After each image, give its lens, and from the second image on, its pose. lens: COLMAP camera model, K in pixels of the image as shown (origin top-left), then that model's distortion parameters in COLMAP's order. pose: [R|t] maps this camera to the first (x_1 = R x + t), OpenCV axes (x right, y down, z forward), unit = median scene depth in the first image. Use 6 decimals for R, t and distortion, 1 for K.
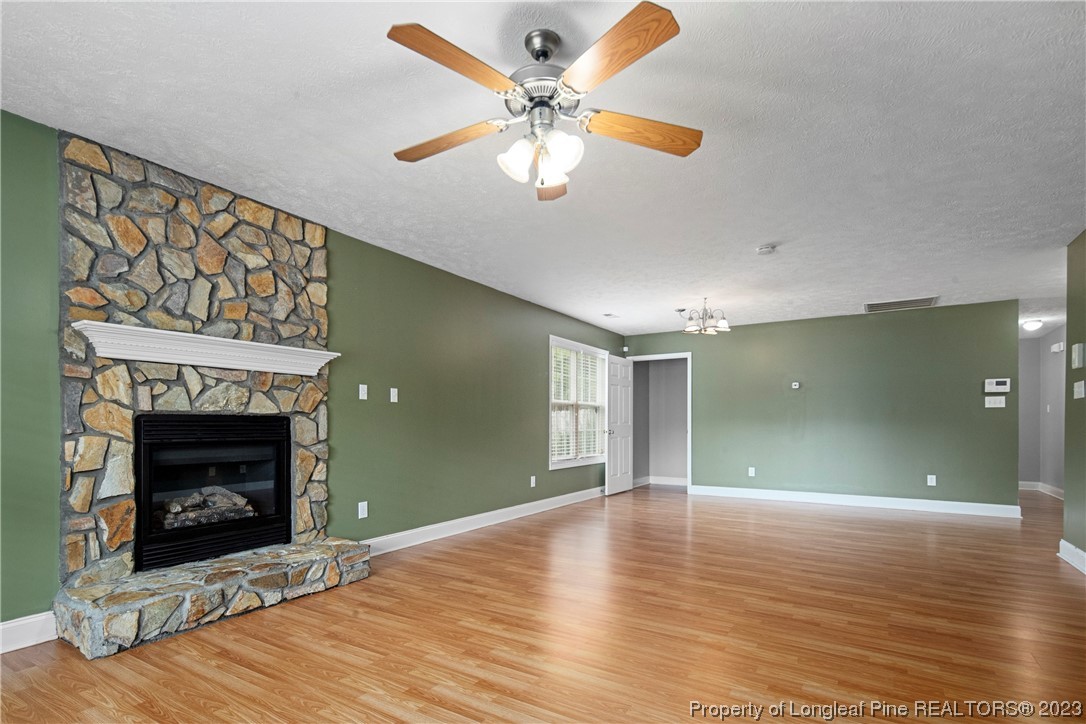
lens RADIAL K [[530.9, 0, 543.8], [0, 530.9, 422.3], [0, 0, 1]] dist [0.001180, 0.000234]
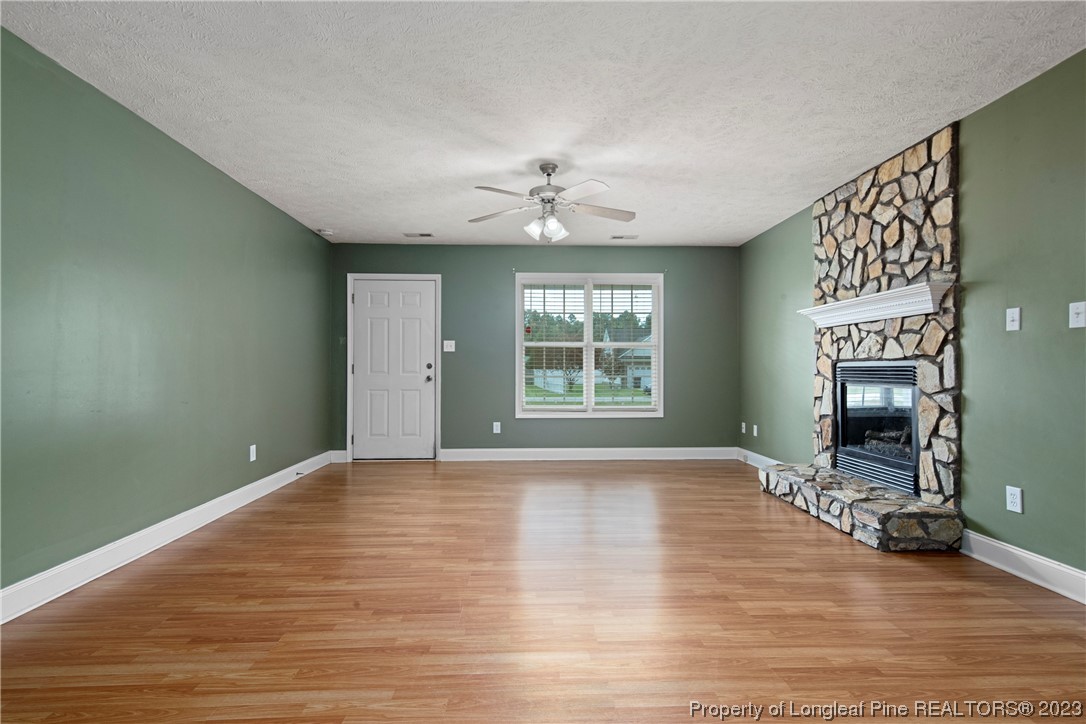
lens RADIAL K [[530.9, 0, 542.8], [0, 530.9, 357.4], [0, 0, 1]] dist [0.017961, 0.000261]
pose [[-0.828694, -0.014740, -0.559508, 0.652693], [0.000679, 0.999626, -0.027341, 0.009542], [0.559701, -0.023037, -0.828374, 1.554601]]
